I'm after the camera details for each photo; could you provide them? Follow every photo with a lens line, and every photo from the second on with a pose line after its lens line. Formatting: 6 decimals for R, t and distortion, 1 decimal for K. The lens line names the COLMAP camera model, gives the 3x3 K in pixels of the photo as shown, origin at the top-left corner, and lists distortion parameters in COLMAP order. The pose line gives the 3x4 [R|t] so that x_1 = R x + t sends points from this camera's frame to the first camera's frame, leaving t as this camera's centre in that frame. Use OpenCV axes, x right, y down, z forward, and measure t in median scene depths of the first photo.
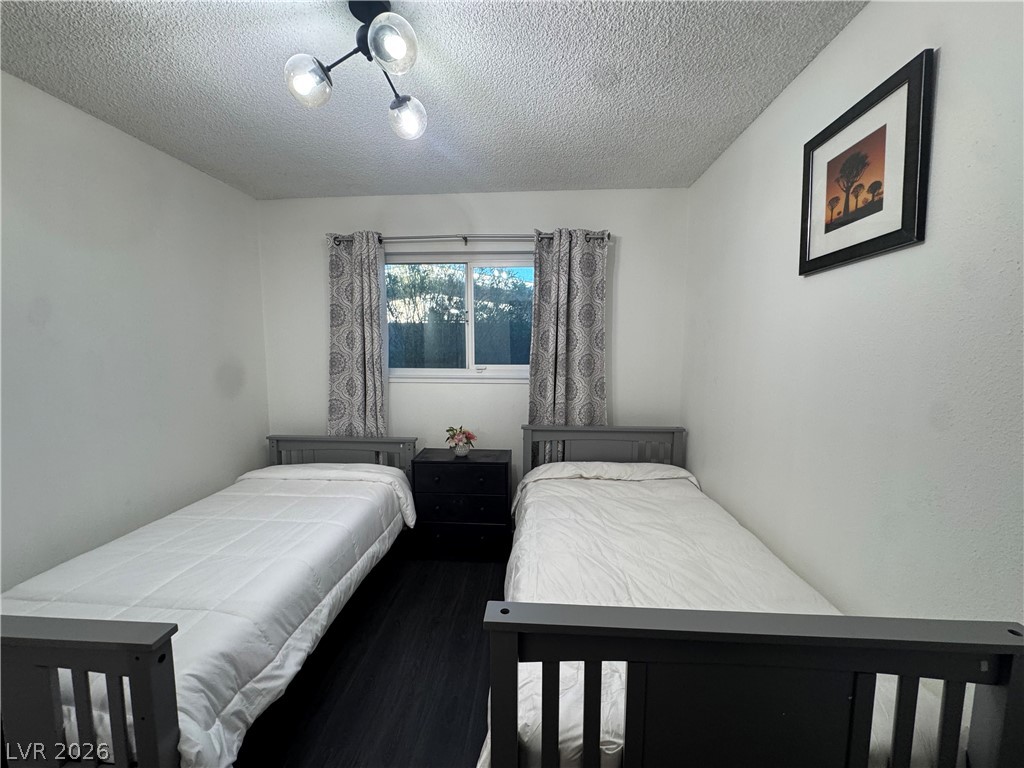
lens RADIAL K [[406.3, 0, 508.7], [0, 406.3, 382.1], [0, 0, 1]] dist [0.012434, 0.000090]
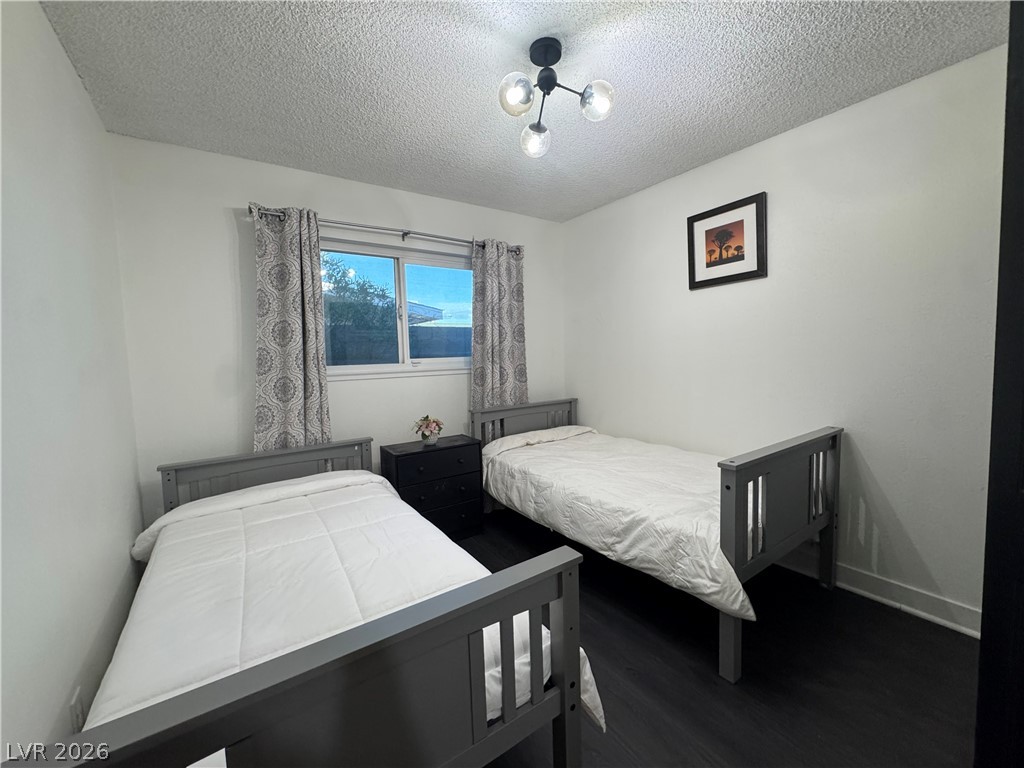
lens RADIAL K [[406.3, 0, 508.4], [0, 406.3, 379.2], [0, 0, 1]] dist [0.012434, 0.000090]
pose [[0.789531, -0.064246, 0.610338, -0.574867], [0.085580, 0.996314, -0.005832, 0.039044], [-0.607714, 0.056837, 0.792119, 0.055845]]
